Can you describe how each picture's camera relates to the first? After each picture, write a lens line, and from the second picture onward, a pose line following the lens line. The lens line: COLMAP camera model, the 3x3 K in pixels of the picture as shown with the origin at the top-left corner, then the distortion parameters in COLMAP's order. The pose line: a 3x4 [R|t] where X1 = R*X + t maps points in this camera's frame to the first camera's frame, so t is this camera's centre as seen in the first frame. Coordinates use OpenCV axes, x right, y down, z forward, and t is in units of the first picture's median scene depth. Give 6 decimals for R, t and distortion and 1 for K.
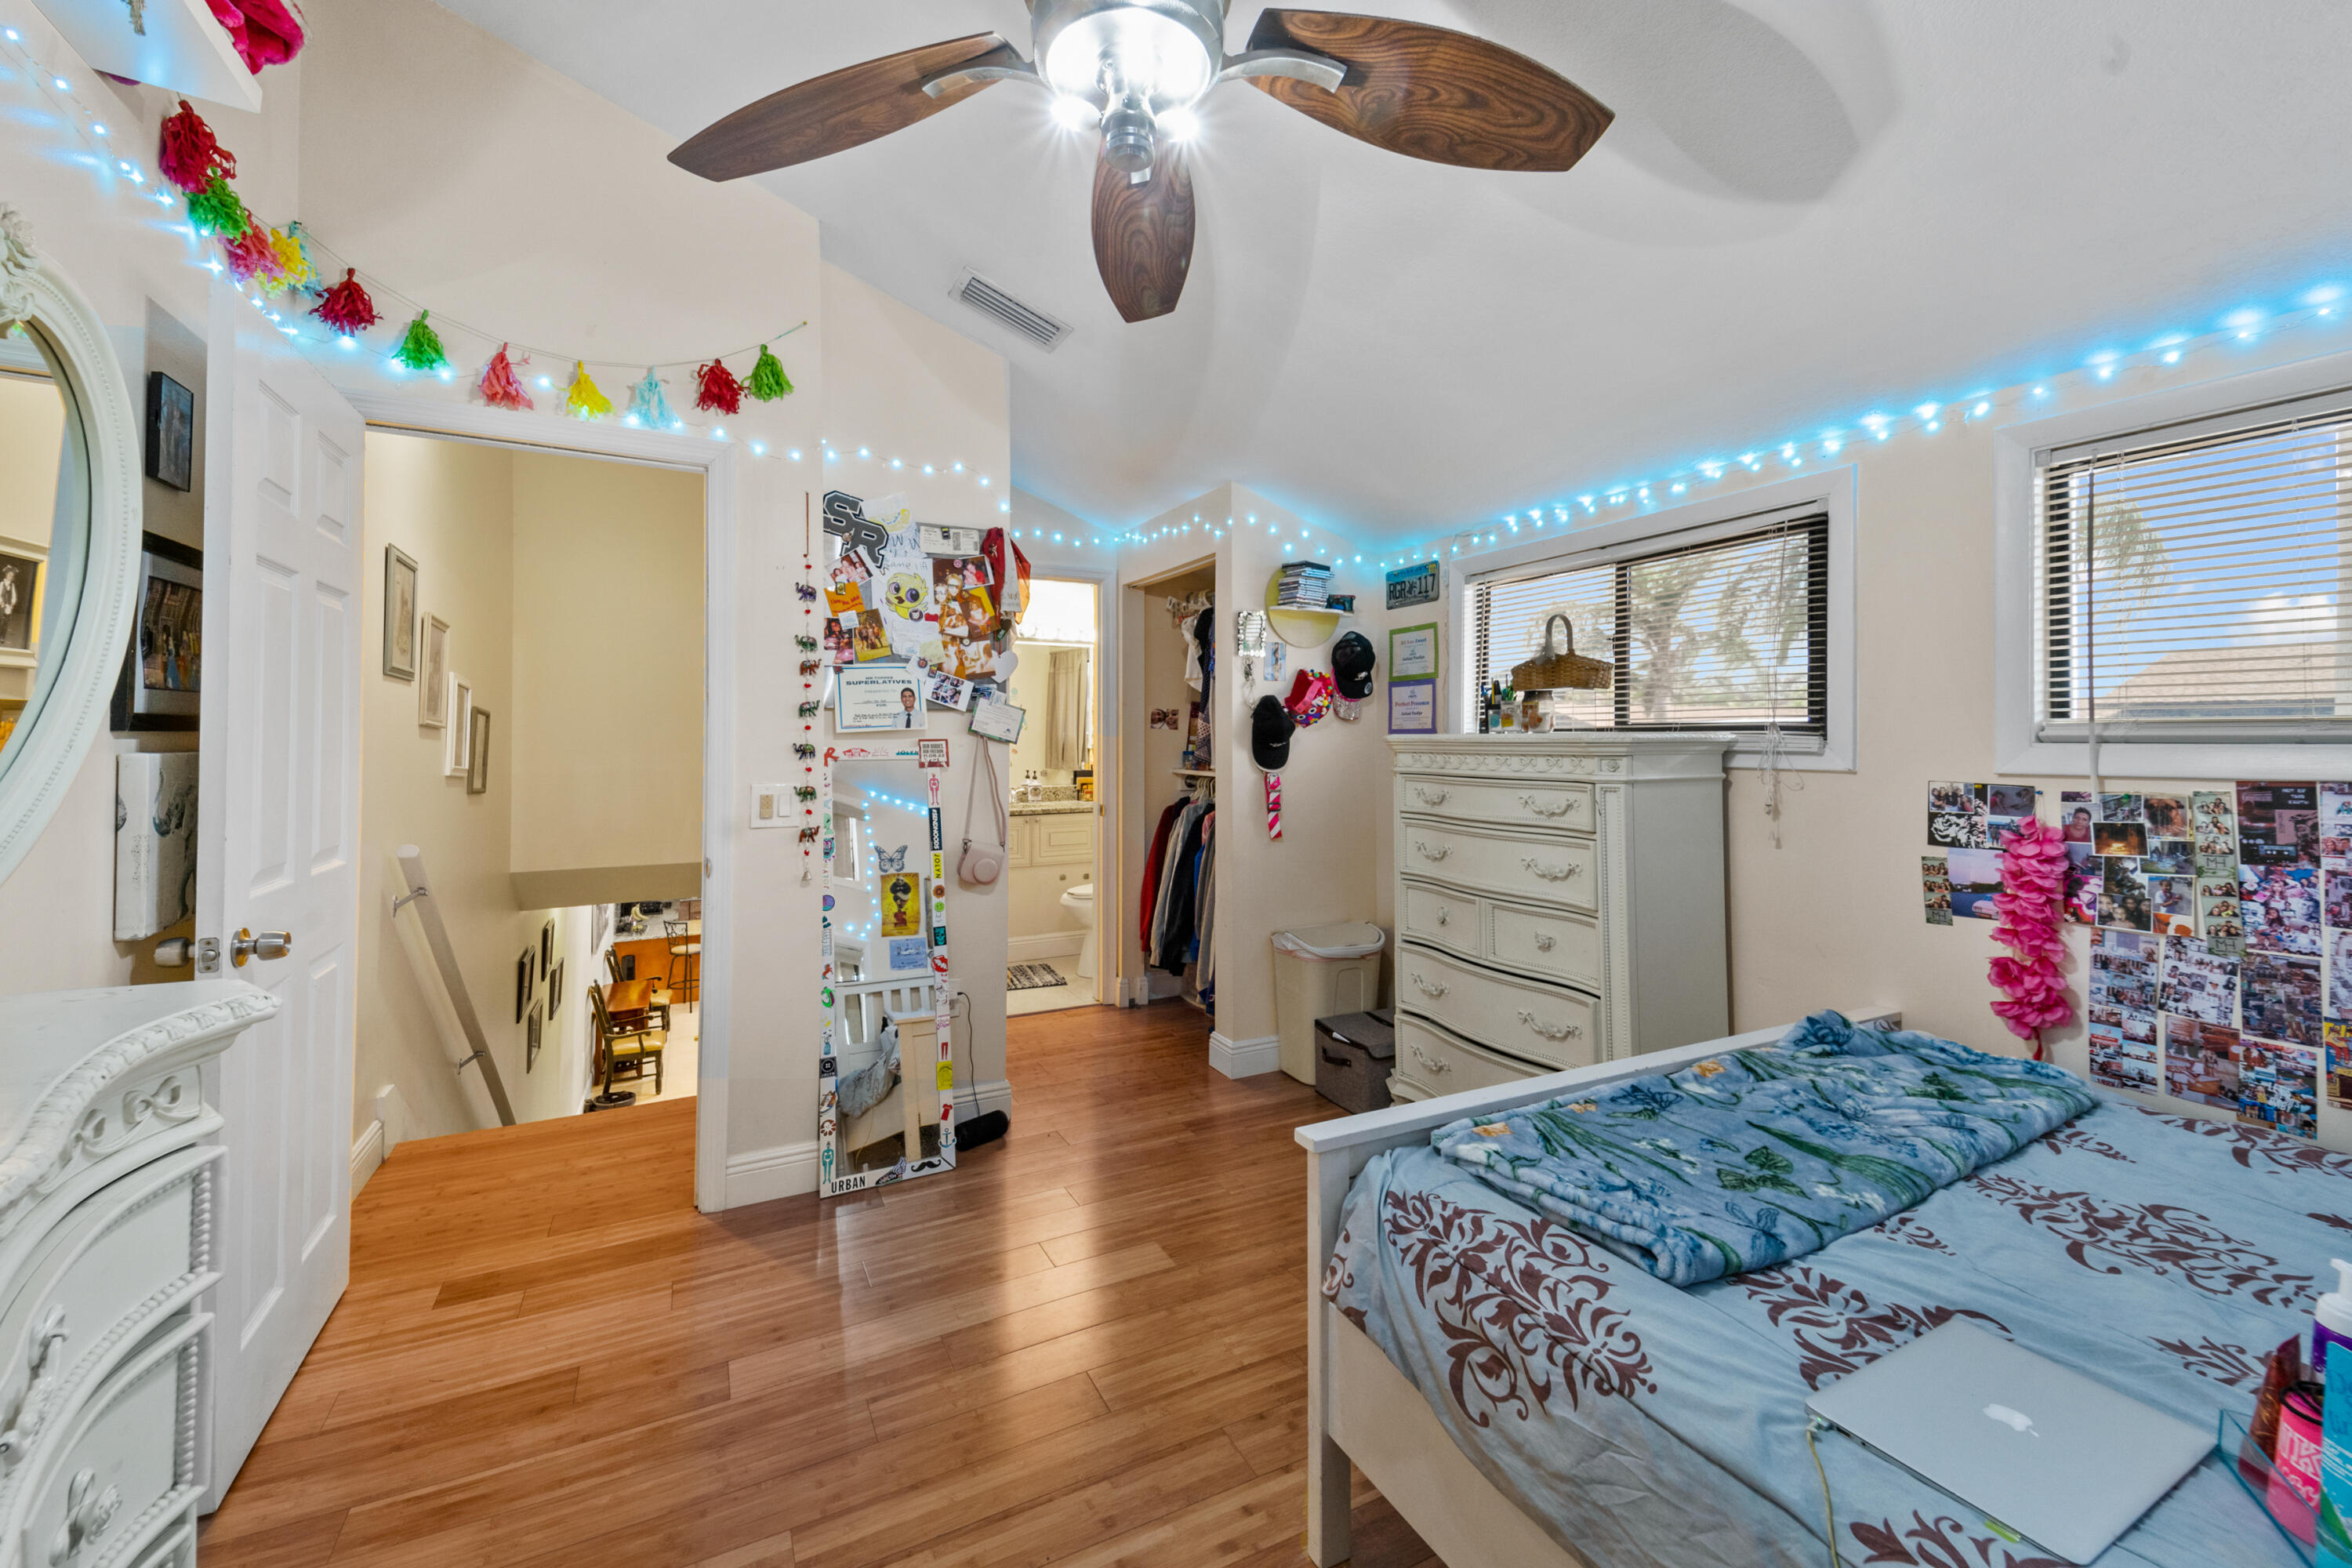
lens RADIAL K [[926.6, 0, 1180.9], [0, 926.6, 769.0], [0, 0, 1]] dist [0.076983, -0.035135]
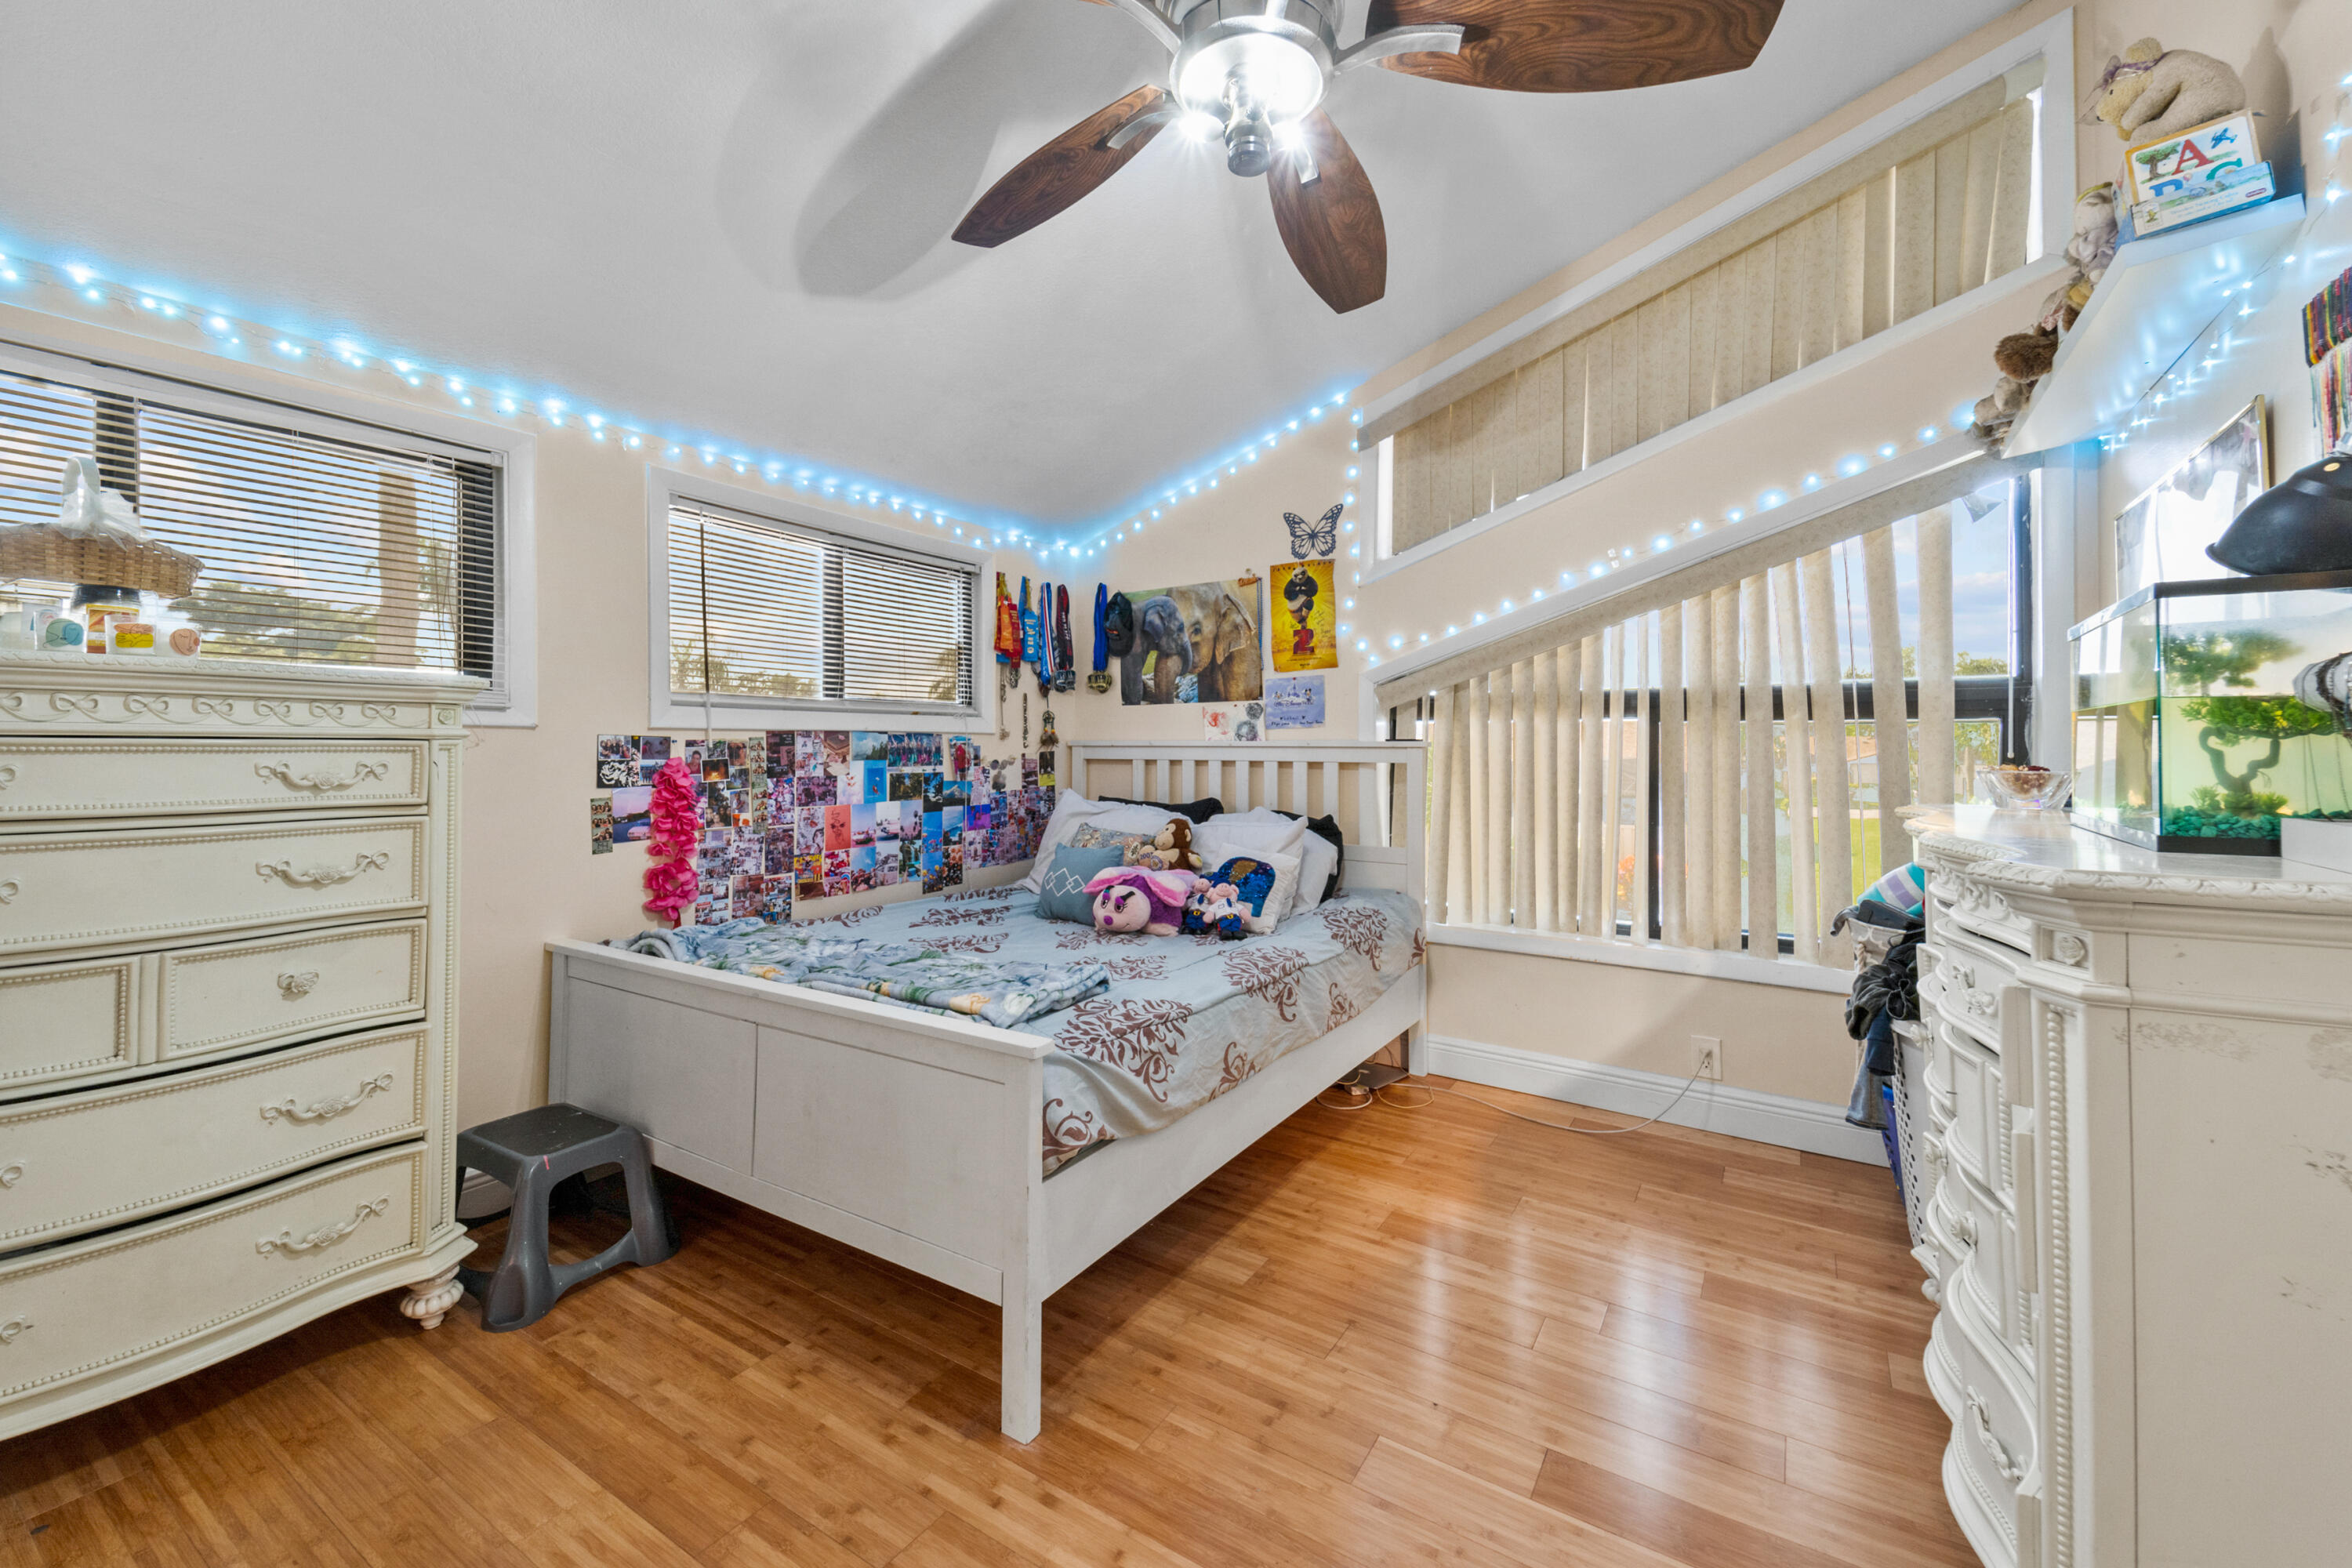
lens RADIAL K [[926.6, 0, 1180.9], [0, 926.6, 769.0], [0, 0, 1]] dist [0.076983, -0.035135]
pose [[-0.496483, -0.025141, 0.867682, -0.692227], [0.018963, 0.999028, 0.039798, 0.025491], [-0.867839, 0.036213, -0.495524, 1.098337]]
